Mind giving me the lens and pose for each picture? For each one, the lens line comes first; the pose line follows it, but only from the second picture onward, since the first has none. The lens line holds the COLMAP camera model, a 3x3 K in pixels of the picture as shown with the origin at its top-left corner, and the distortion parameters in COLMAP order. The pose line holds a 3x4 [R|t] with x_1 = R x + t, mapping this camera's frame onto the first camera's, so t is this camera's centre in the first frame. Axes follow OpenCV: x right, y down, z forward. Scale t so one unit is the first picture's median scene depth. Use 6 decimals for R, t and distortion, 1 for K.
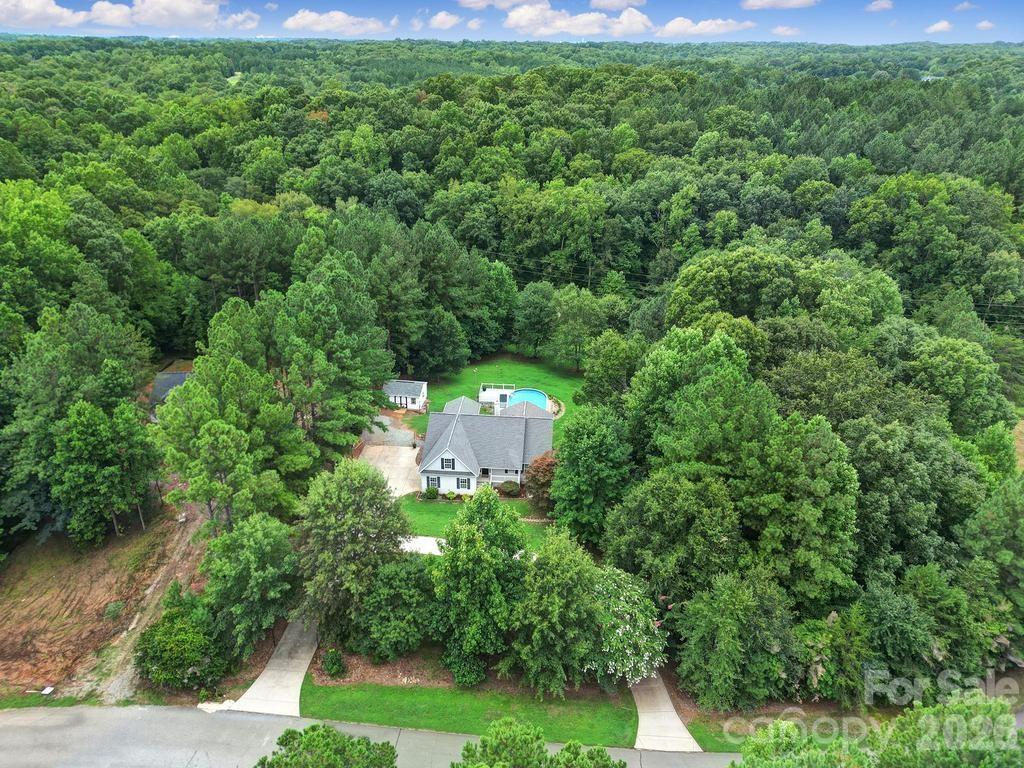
lens RADIAL K [[712.7, 0, 493.4], [0, 712.7, 396.6], [0, 0, 1]] dist [0.086471, -0.079362]
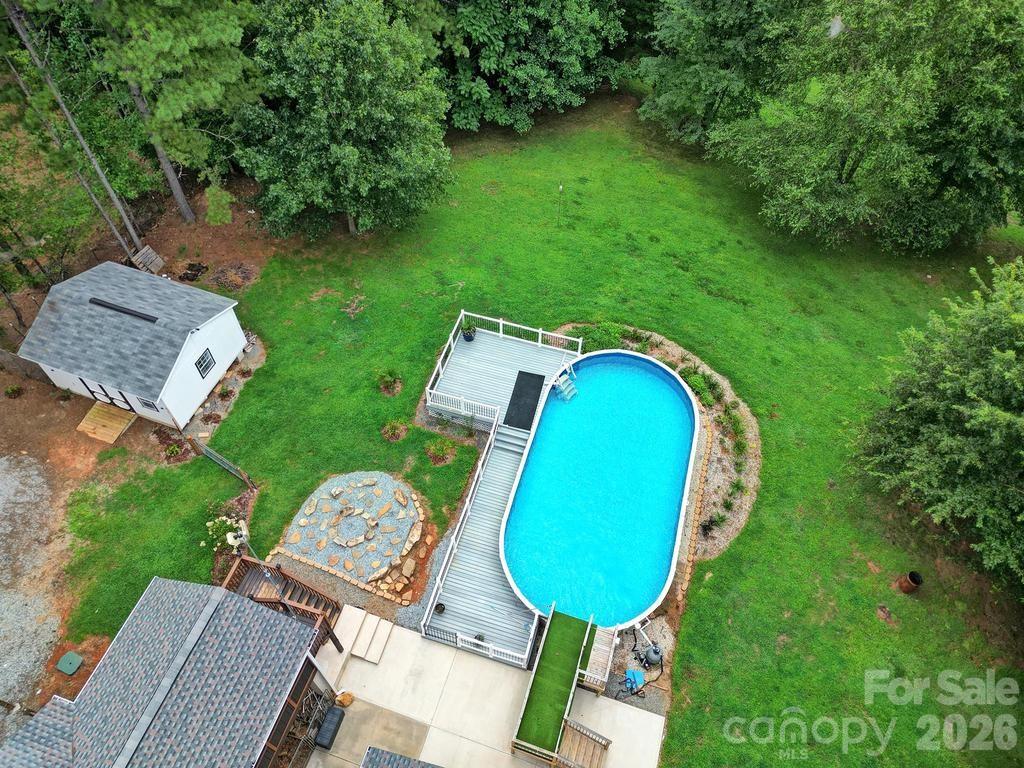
lens RADIAL K [[712.7, 0, 493.4], [0, 712.7, 396.6], [0, 0, 1]] dist [0.086471, -0.079362]
pose [[0.975399, 0.185550, -0.119027, 0.024957], [-0.105390, 0.866737, 0.487504, -0.092871], [0.193622, -0.462967, 0.864969, 0.572381]]
